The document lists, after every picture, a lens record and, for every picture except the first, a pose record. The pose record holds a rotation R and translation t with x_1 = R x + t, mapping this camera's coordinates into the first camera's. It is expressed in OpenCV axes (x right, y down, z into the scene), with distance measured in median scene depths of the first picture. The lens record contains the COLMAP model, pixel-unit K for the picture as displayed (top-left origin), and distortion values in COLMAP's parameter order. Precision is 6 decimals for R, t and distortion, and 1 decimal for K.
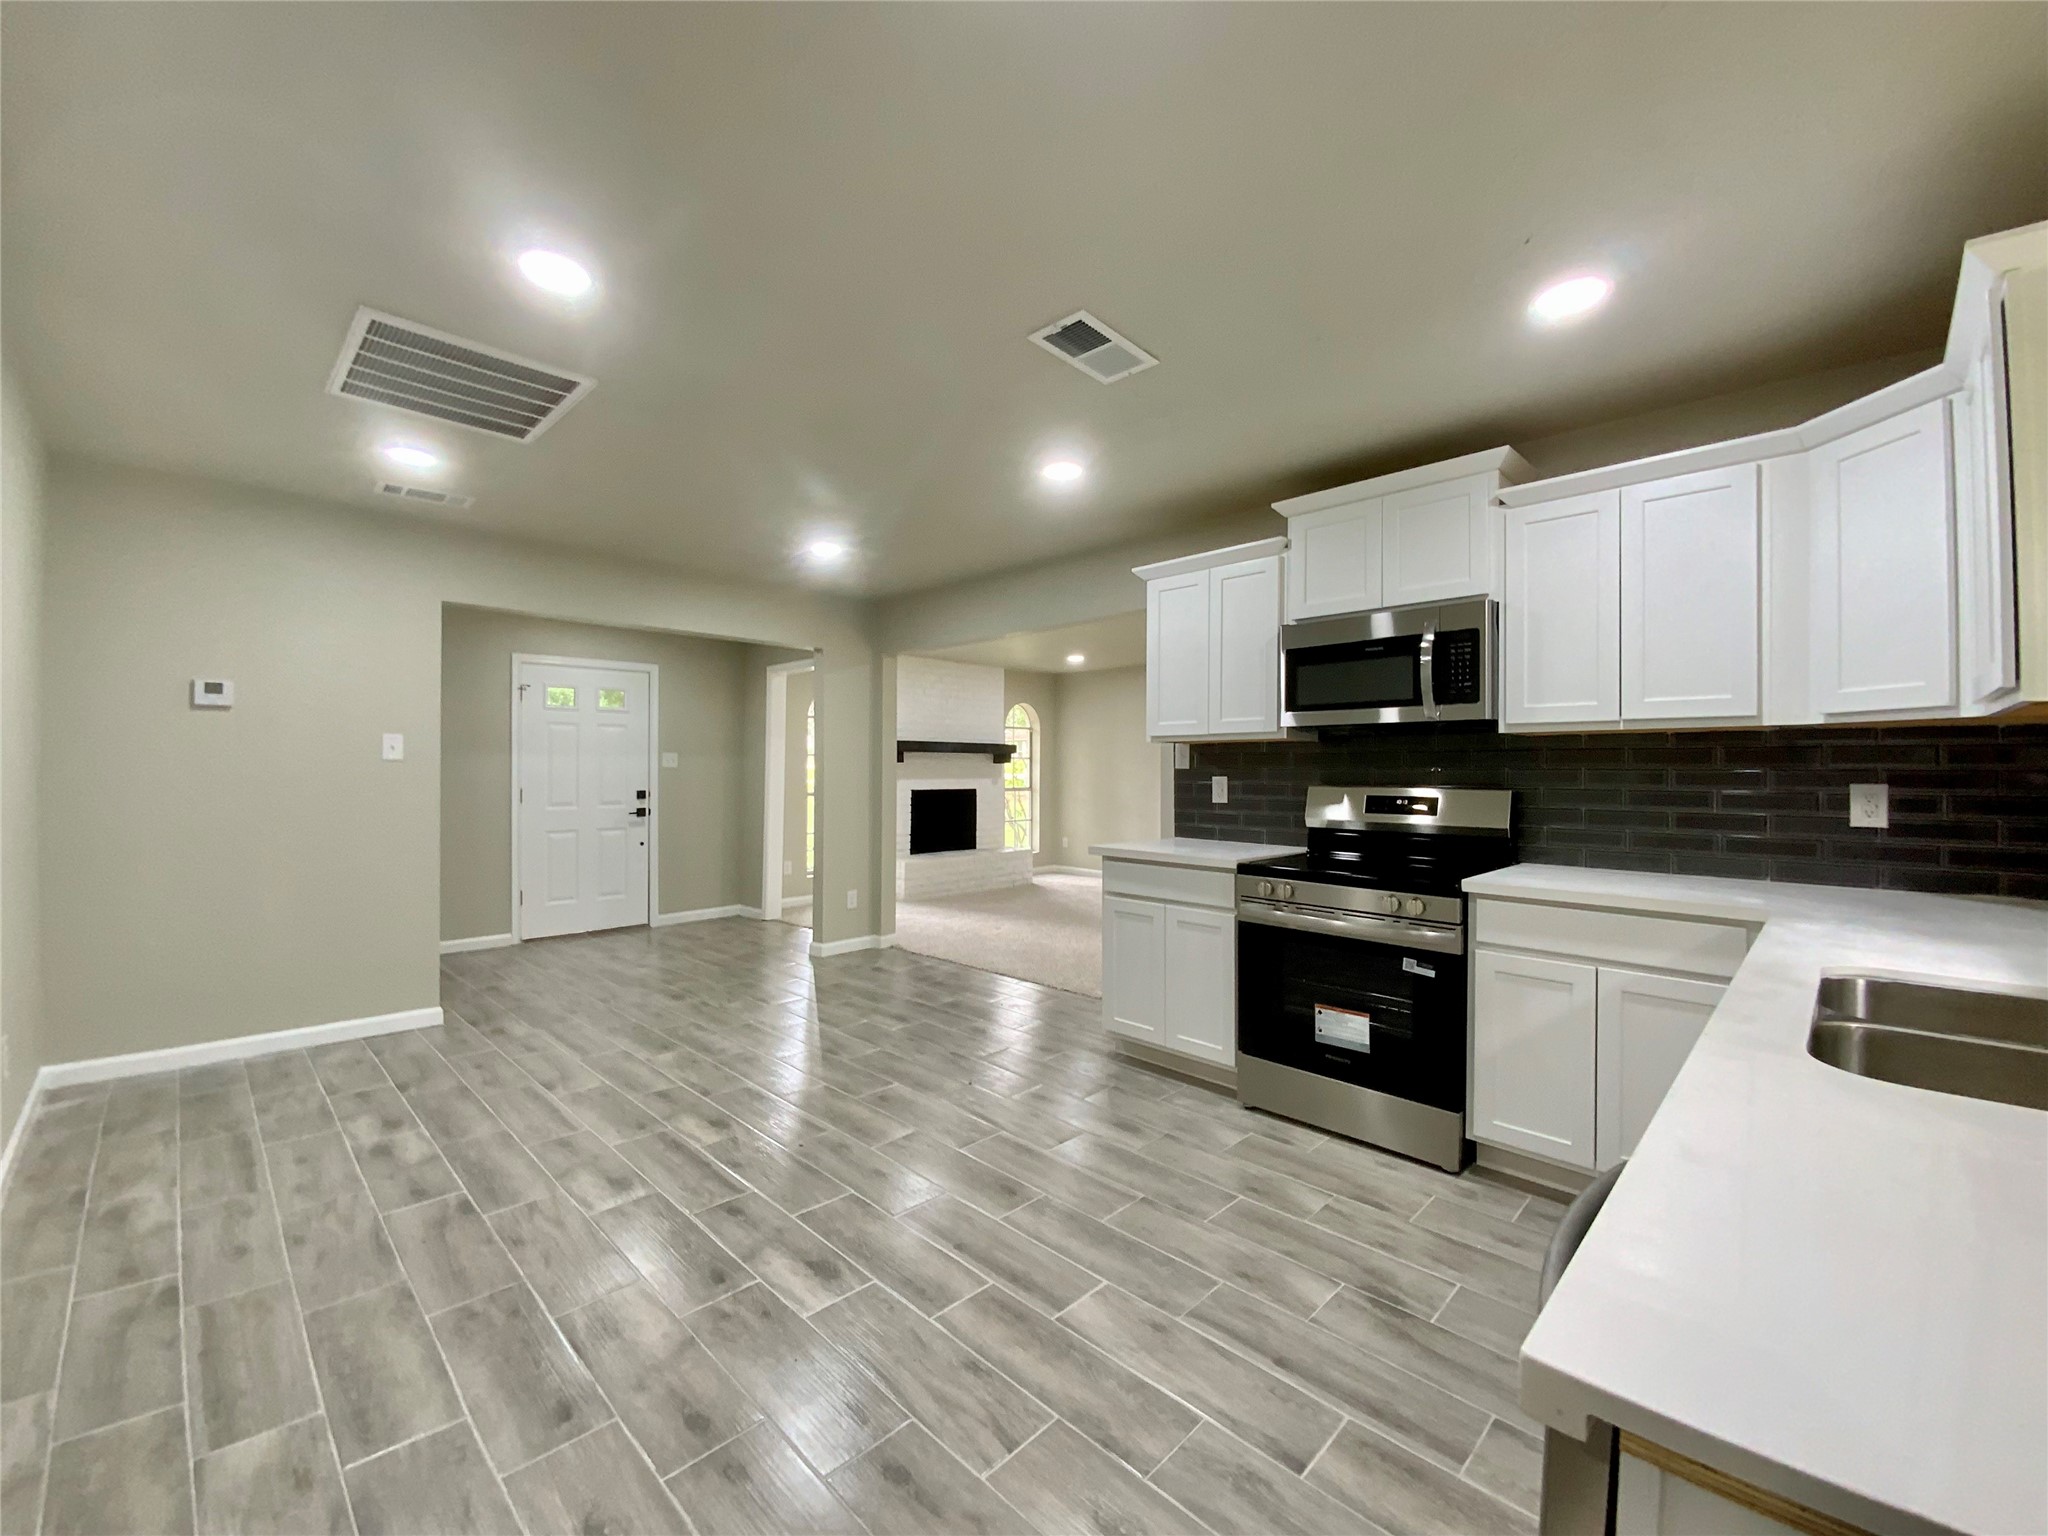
lens RADIAL K [[833.7, 0, 1034.9], [0, 833.7, 760.6], [0, 0, 1]] dist [0.000872, -0.001387]
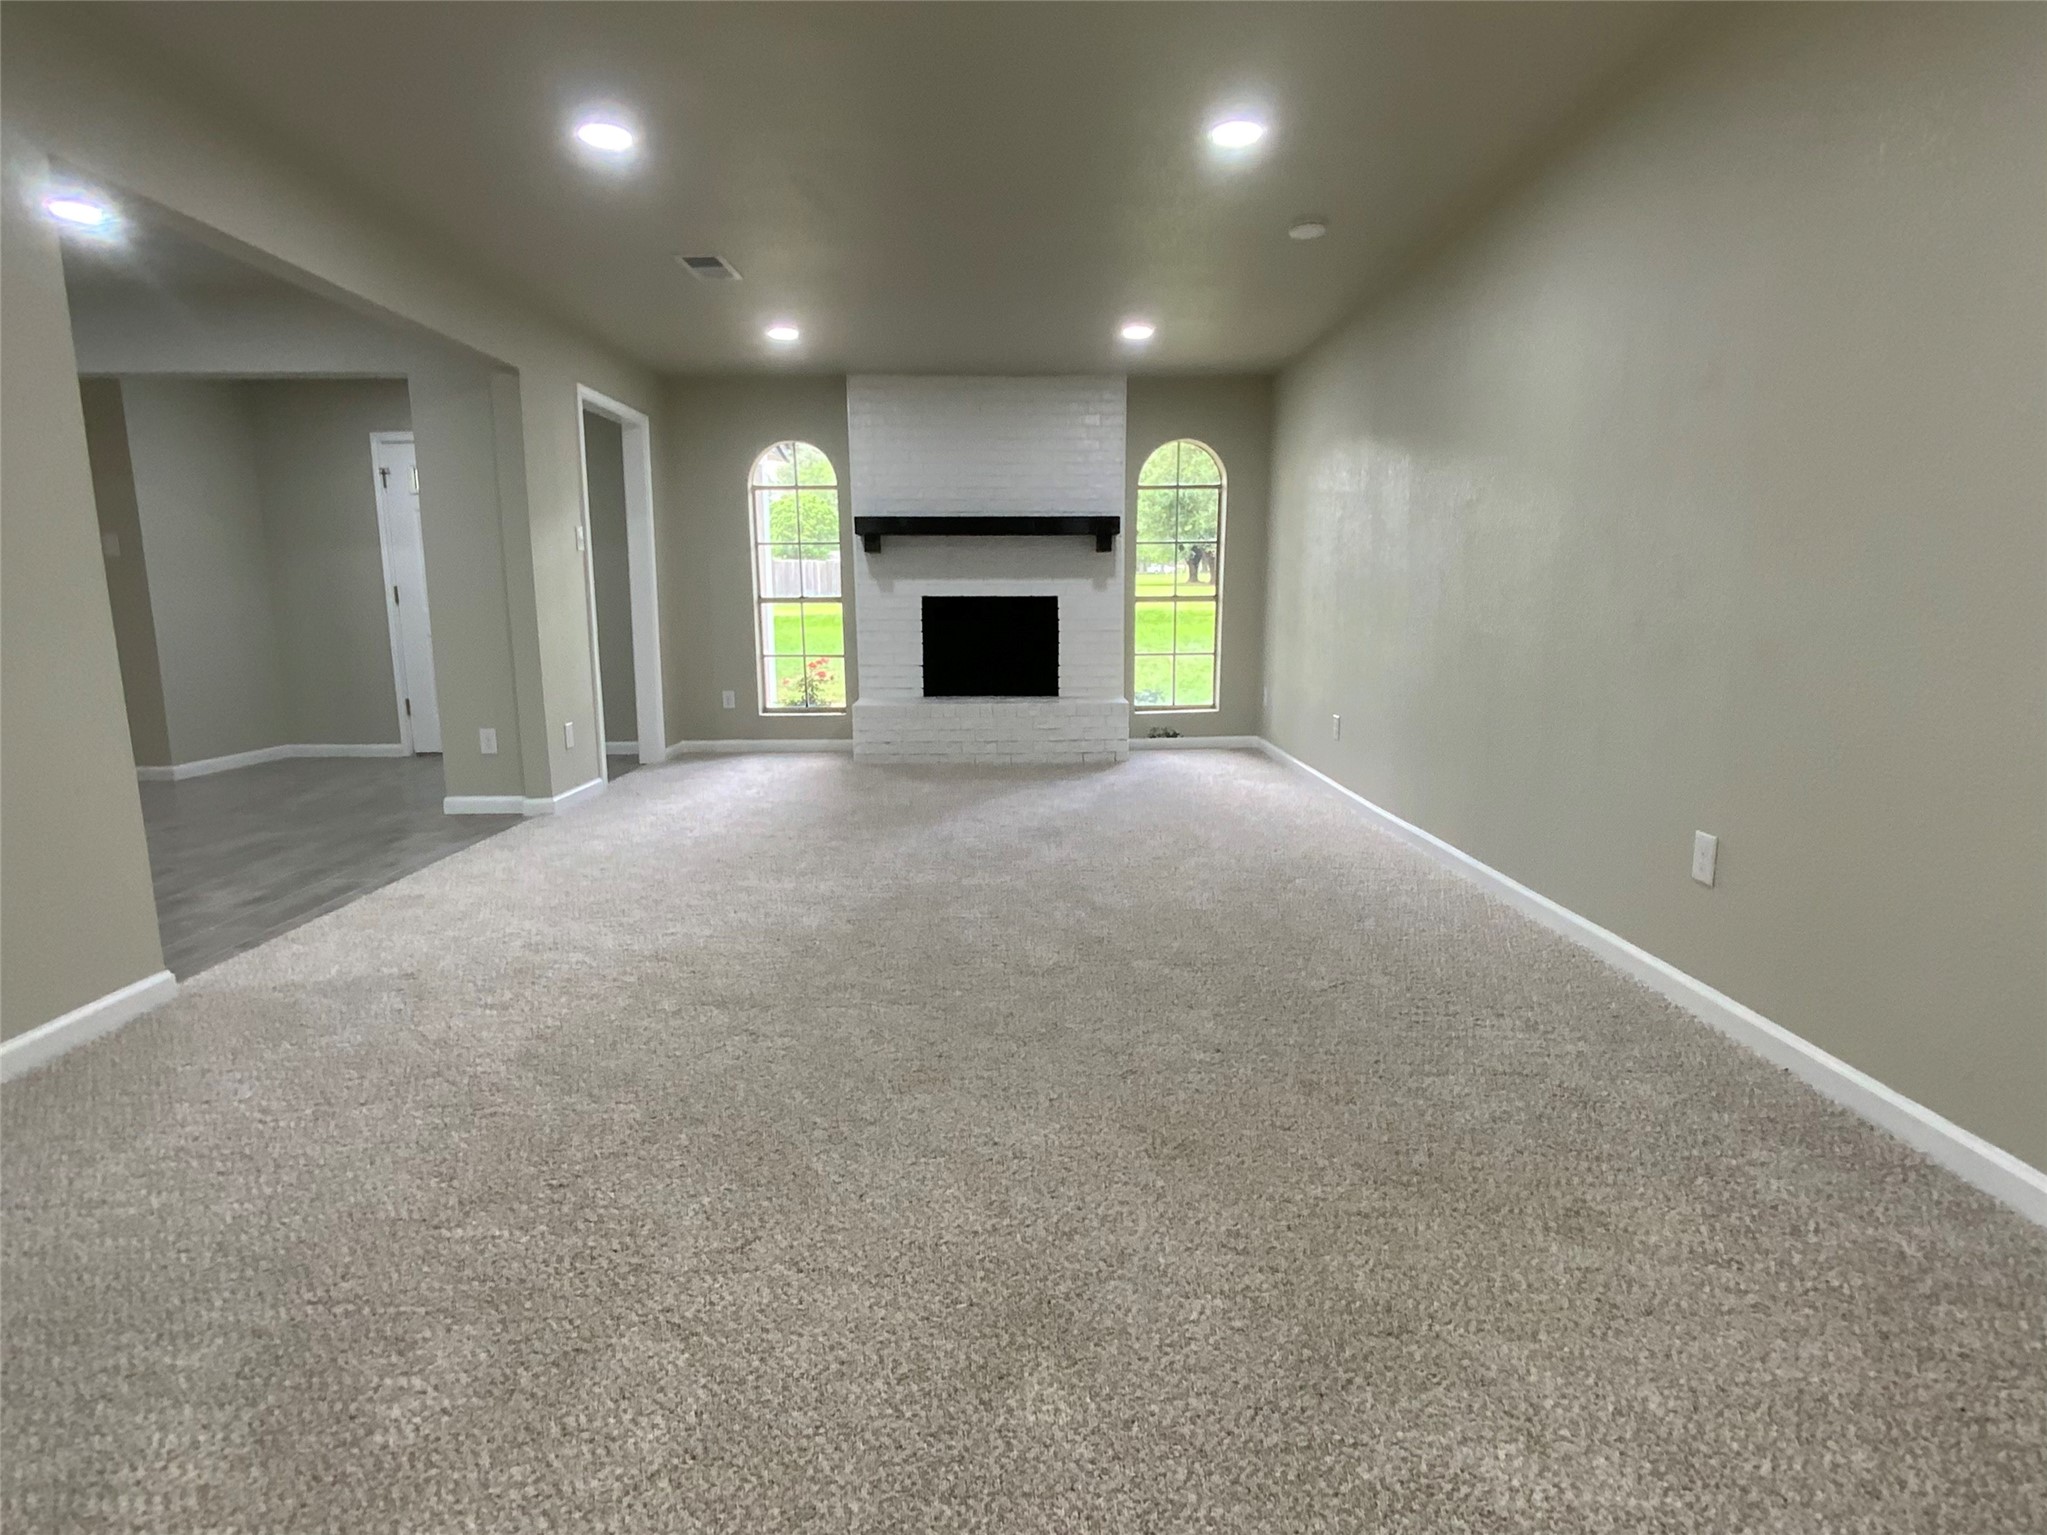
lens RADIAL K [[1039.8, 0, 1022.4], [0, 1039.8, 788.8], [0, 0, 1]] dist [0.011995, -0.002046]
pose [[0.715788, 0.124328, -0.687161, 1.447768], [0.012312, 0.981623, 0.190430, 0.085703], [0.698209, -0.144768, 0.701103, 1.374164]]
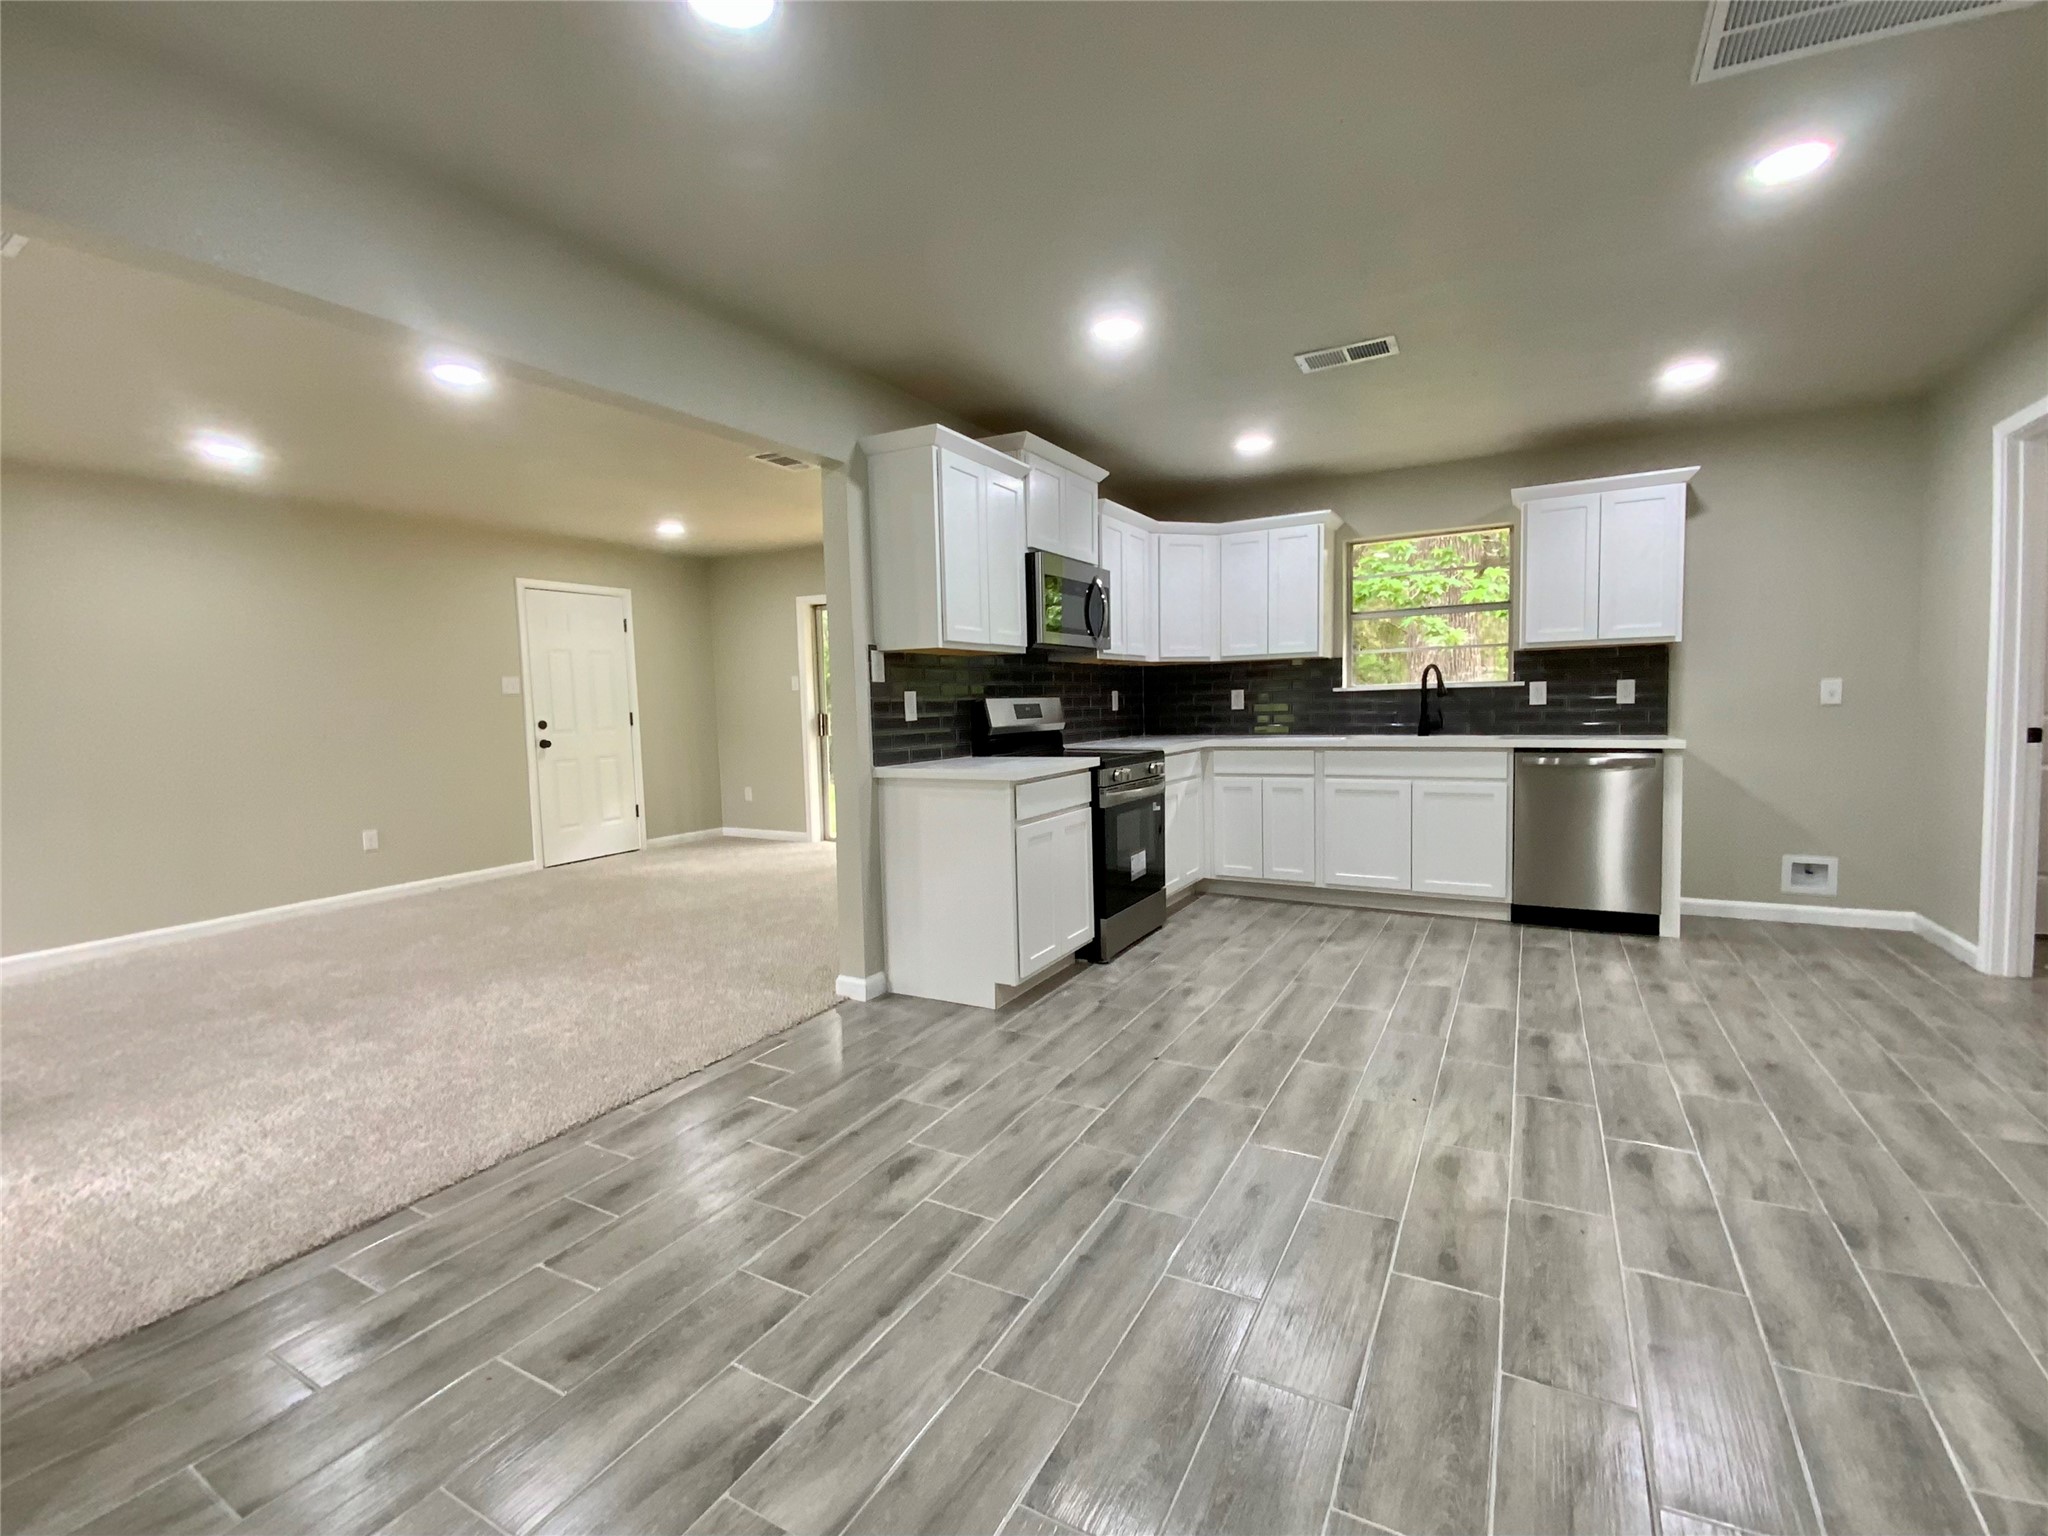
lens RADIAL K [[909.1, 0, 1007.8], [0, 909.1, 757.9], [0, 0, 1]] dist [0.006516, -0.006333]
pose [[-0.246782, -0.057528, 0.967362, -1.012564], [0.014397, 0.997909, 0.063017, 0.042287], [-0.968964, 0.029478, -0.245438, 1.545853]]
